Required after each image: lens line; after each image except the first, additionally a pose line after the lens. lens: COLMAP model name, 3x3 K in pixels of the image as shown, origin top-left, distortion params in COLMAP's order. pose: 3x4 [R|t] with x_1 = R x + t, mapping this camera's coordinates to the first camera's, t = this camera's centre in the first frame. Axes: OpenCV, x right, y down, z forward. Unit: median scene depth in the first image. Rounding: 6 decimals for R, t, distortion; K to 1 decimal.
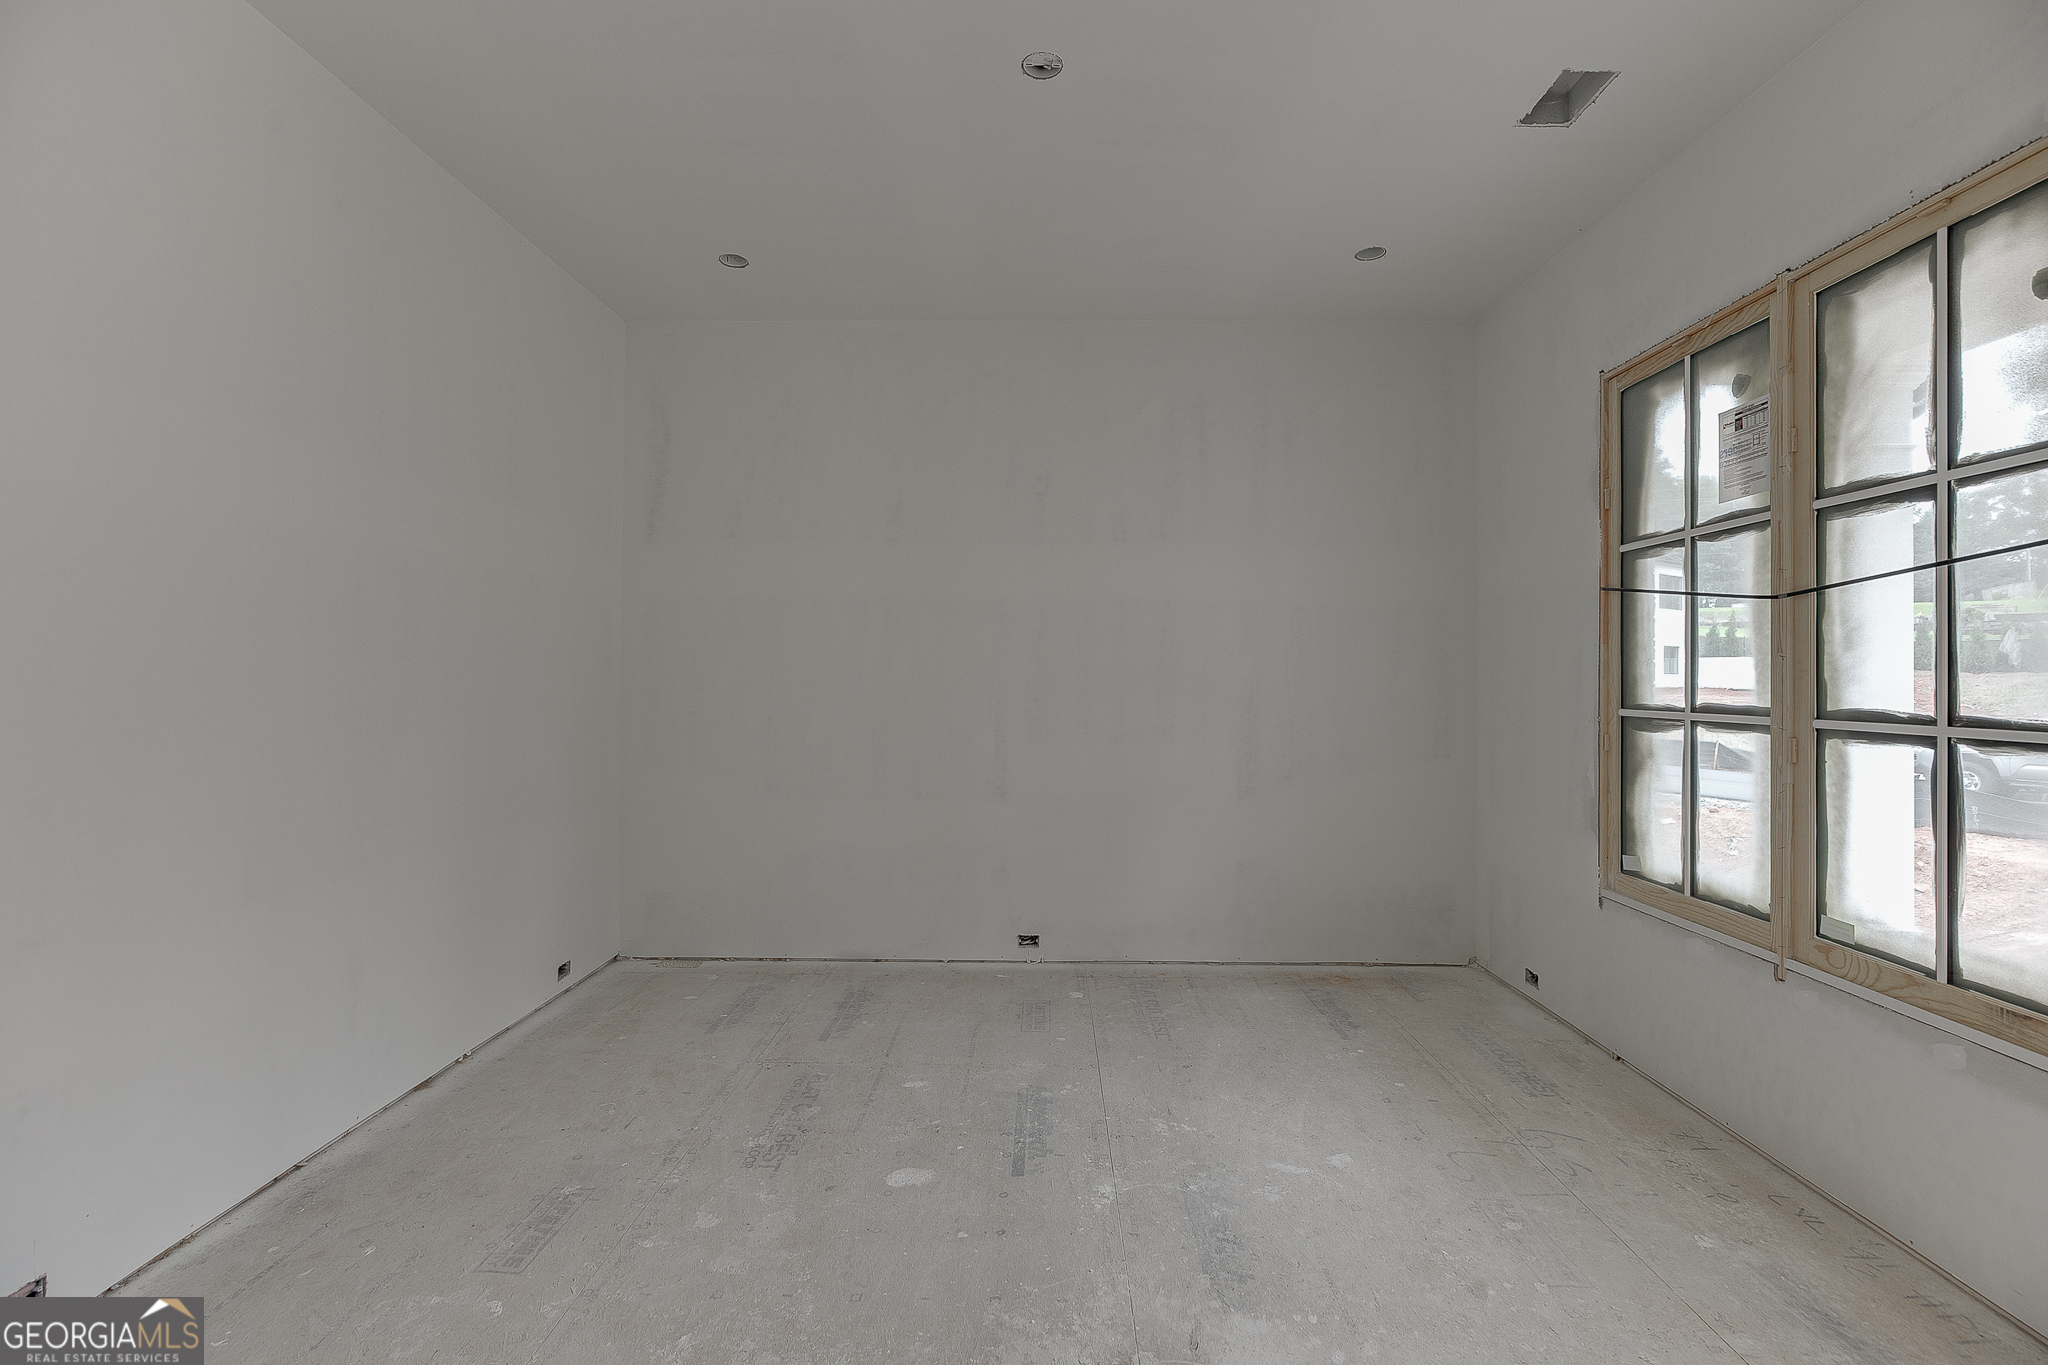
lens RADIAL K [[922.9, 0, 1026.2], [0, 922.9, 676.4], [0, 0, 1]] dist [-0.012571, 0.006561]
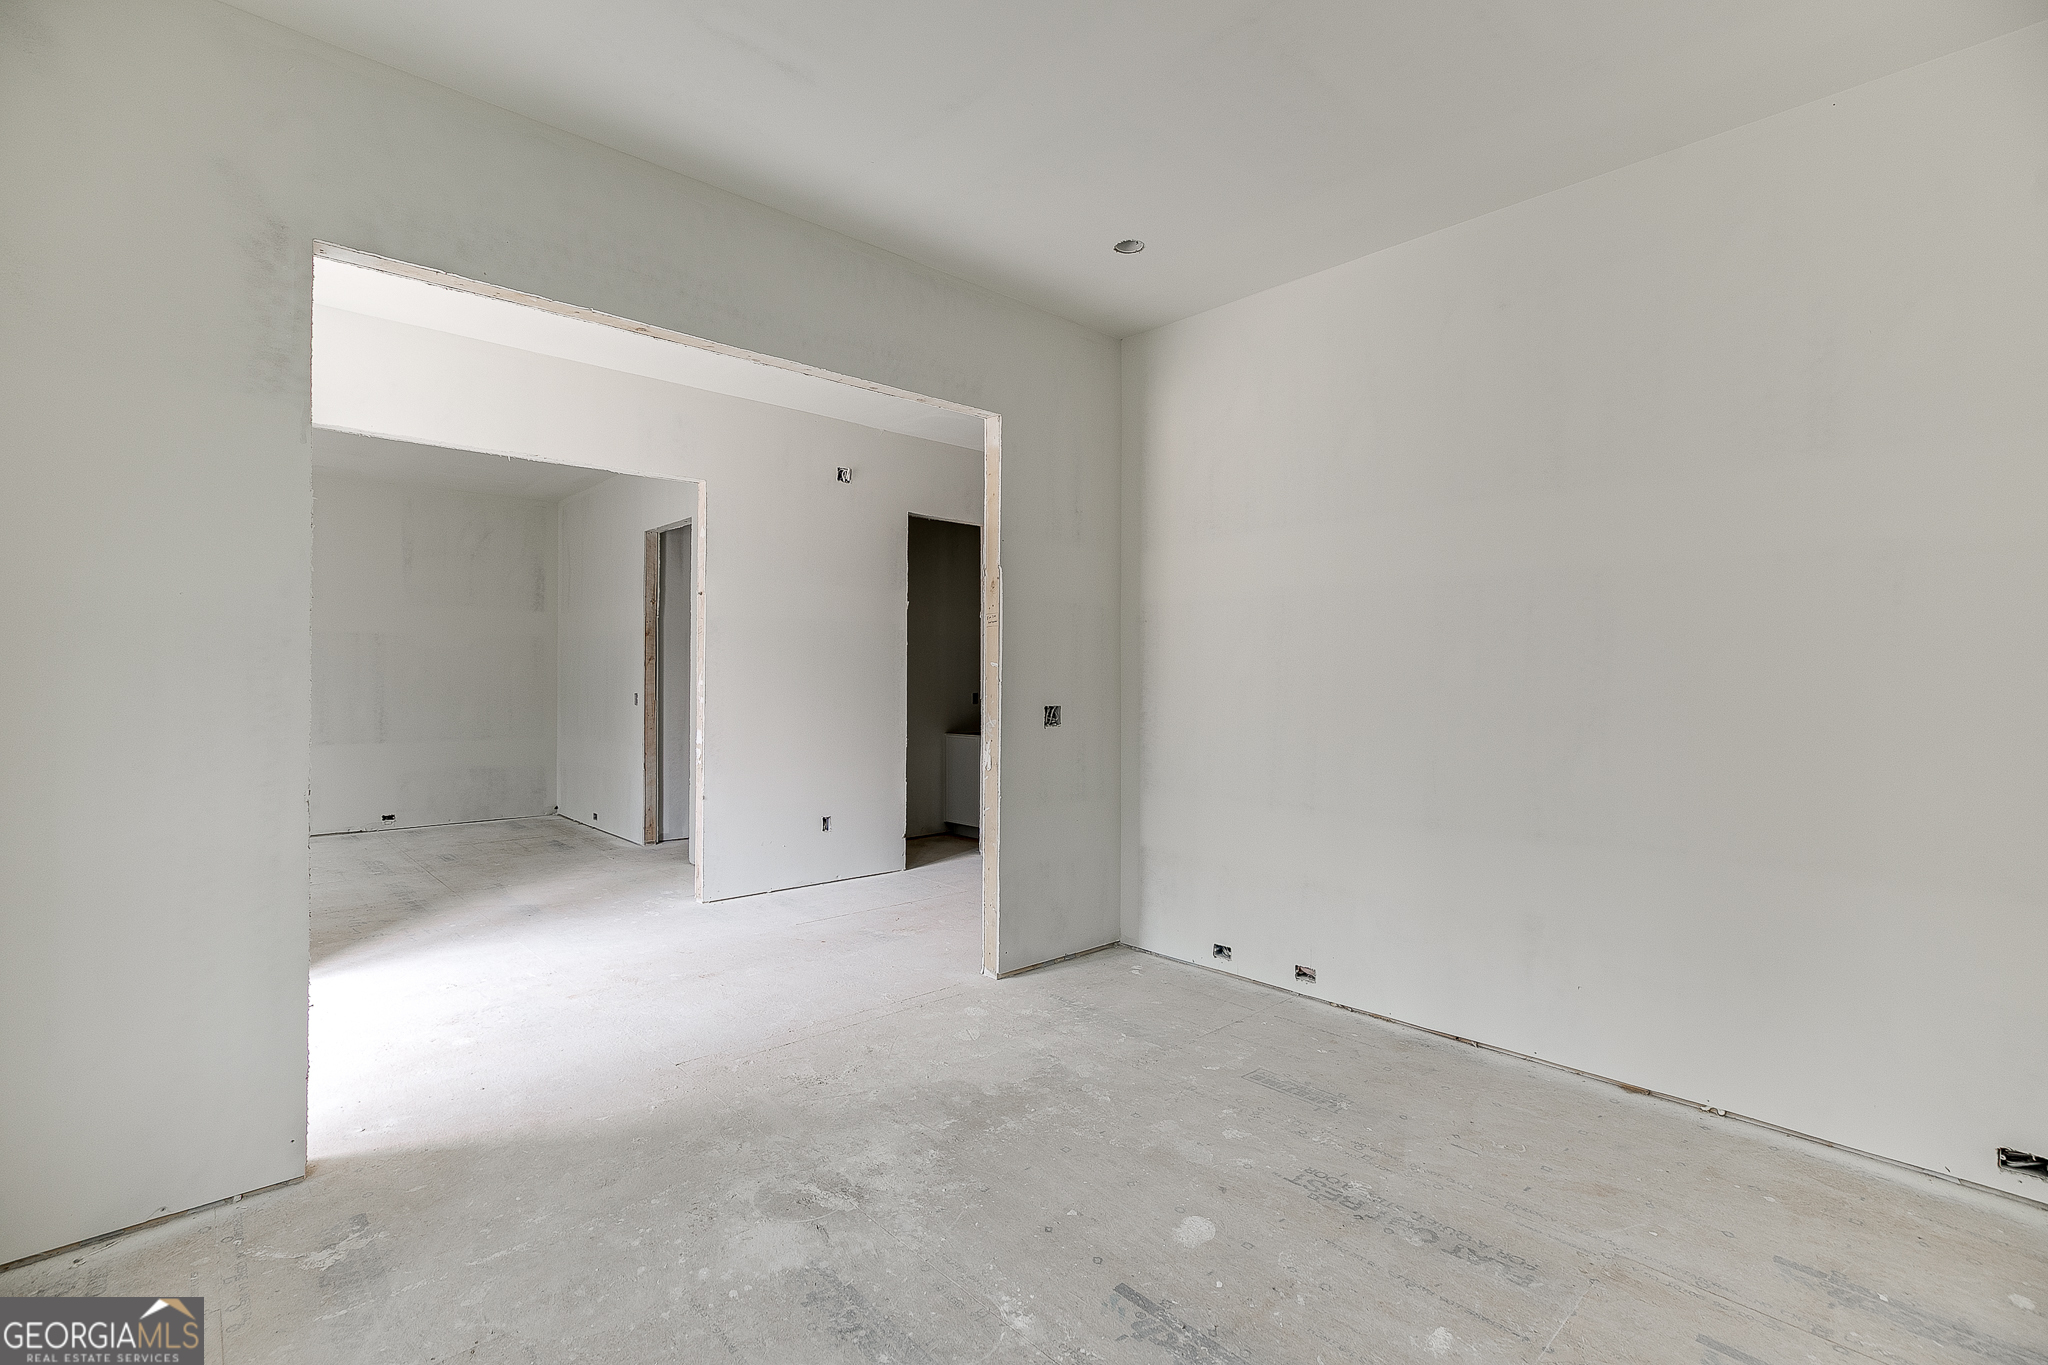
lens RADIAL K [[922.9, 0, 1023.1], [0, 922.9, 692.1], [0, 0, 1]] dist [-0.012571, 0.006561]
pose [[-0.723130, 0.005302, -0.690692, 0.575658], [-0.005067, 0.999903, 0.012981, 0.006898], [0.690693, 0.012886, -0.723033, 1.437345]]
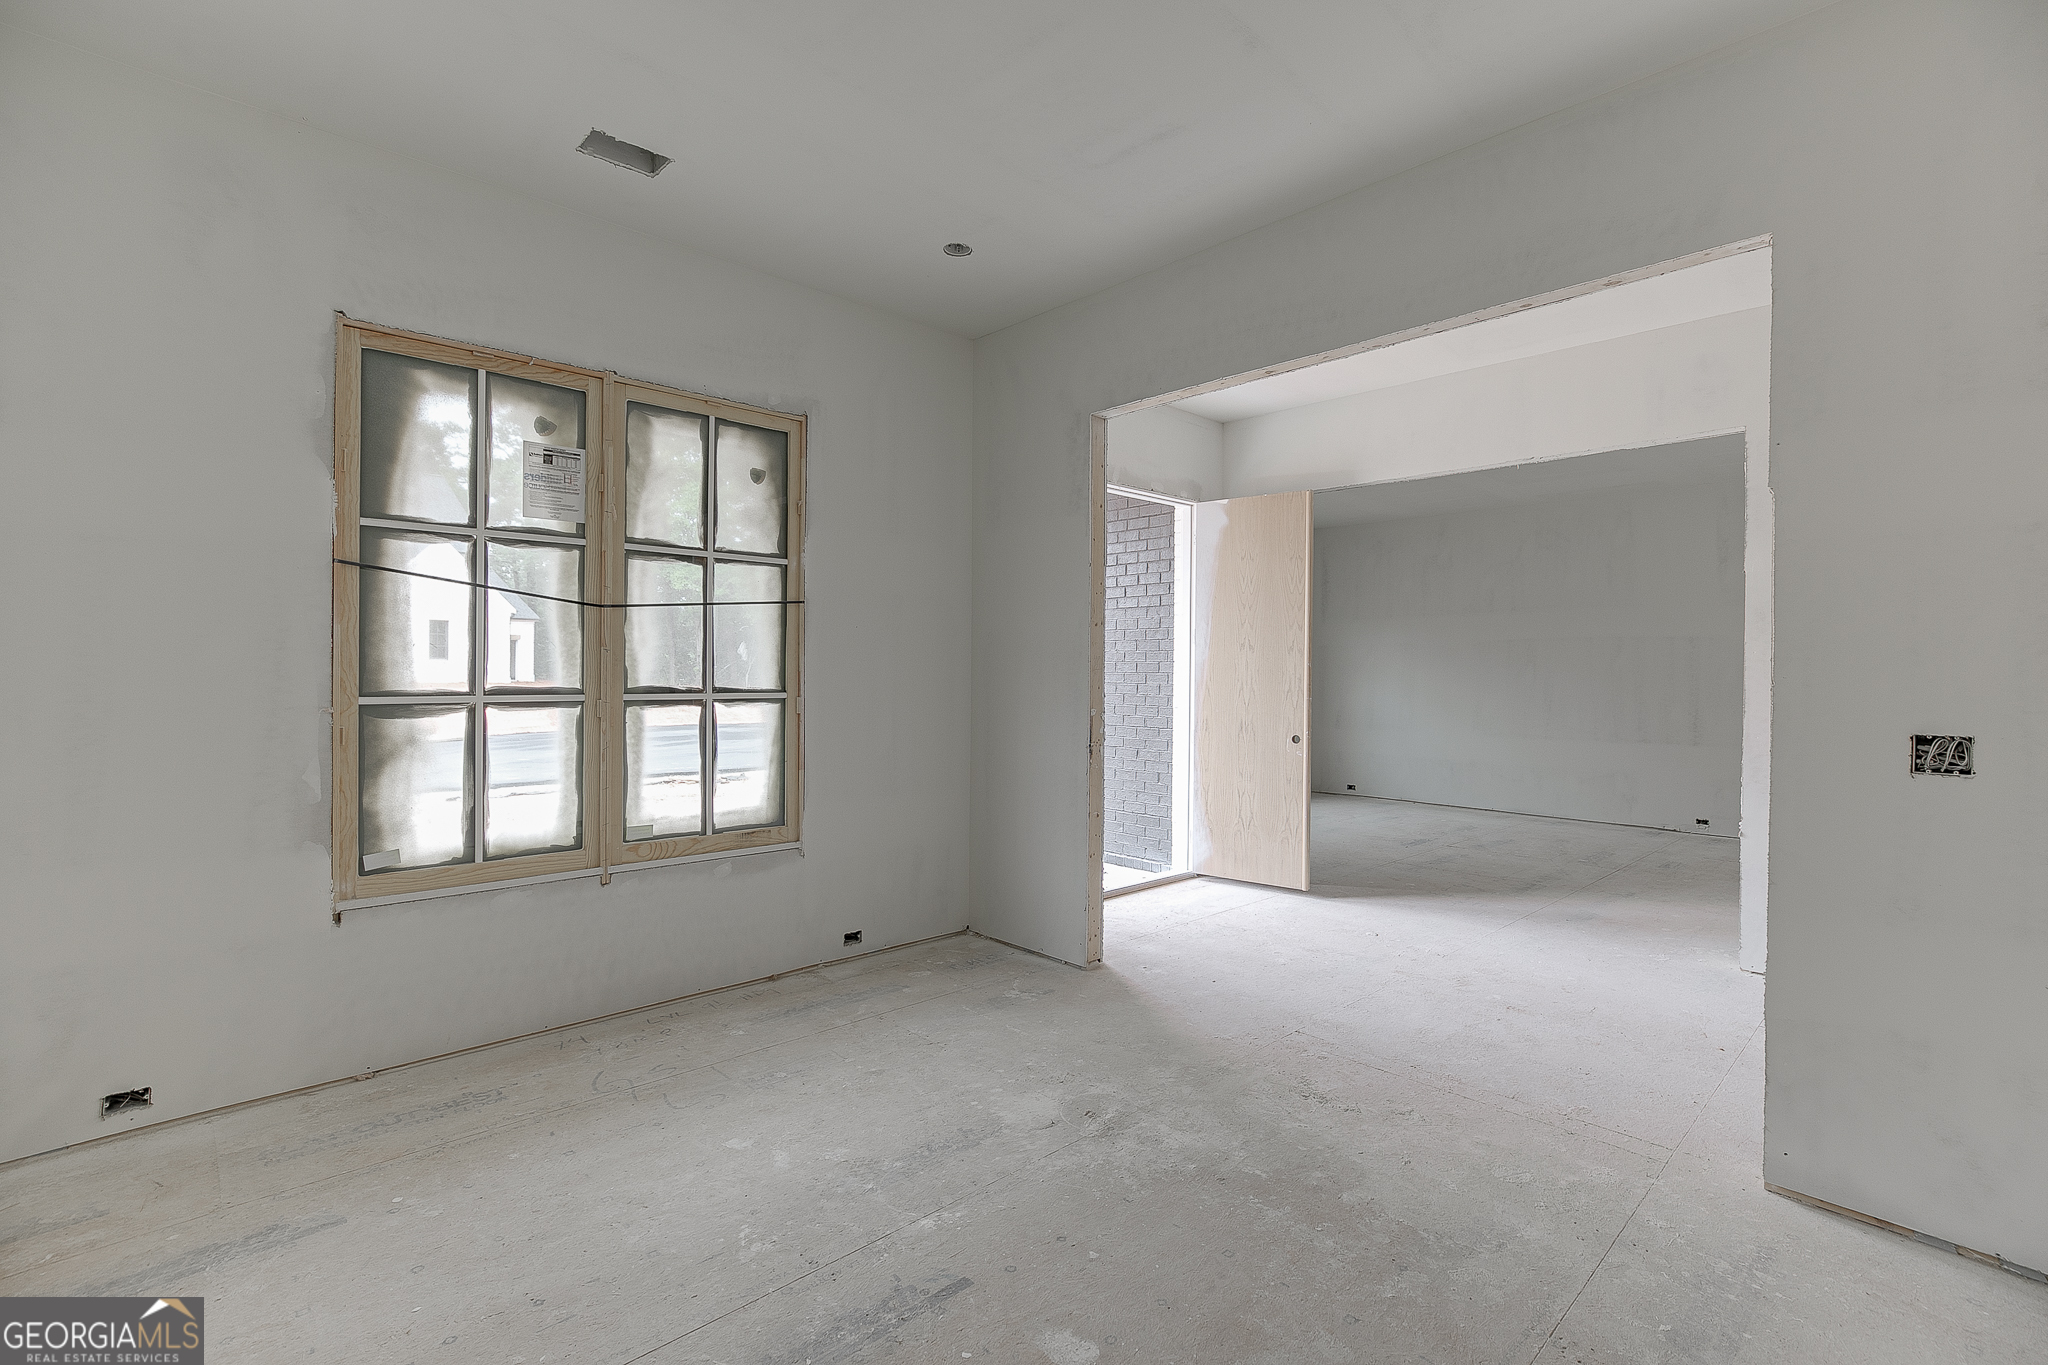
lens RADIAL K [[922.9, 0, 1045.8], [0, 922.9, 673.7], [0, 0, 1]] dist [-0.012571, 0.006561]
pose [[-0.711328, -0.009945, 0.702790, -0.588939], [-0.011217, 0.999933, 0.002797, 0.002952], [-0.702771, -0.005894, -0.711392, 1.448043]]
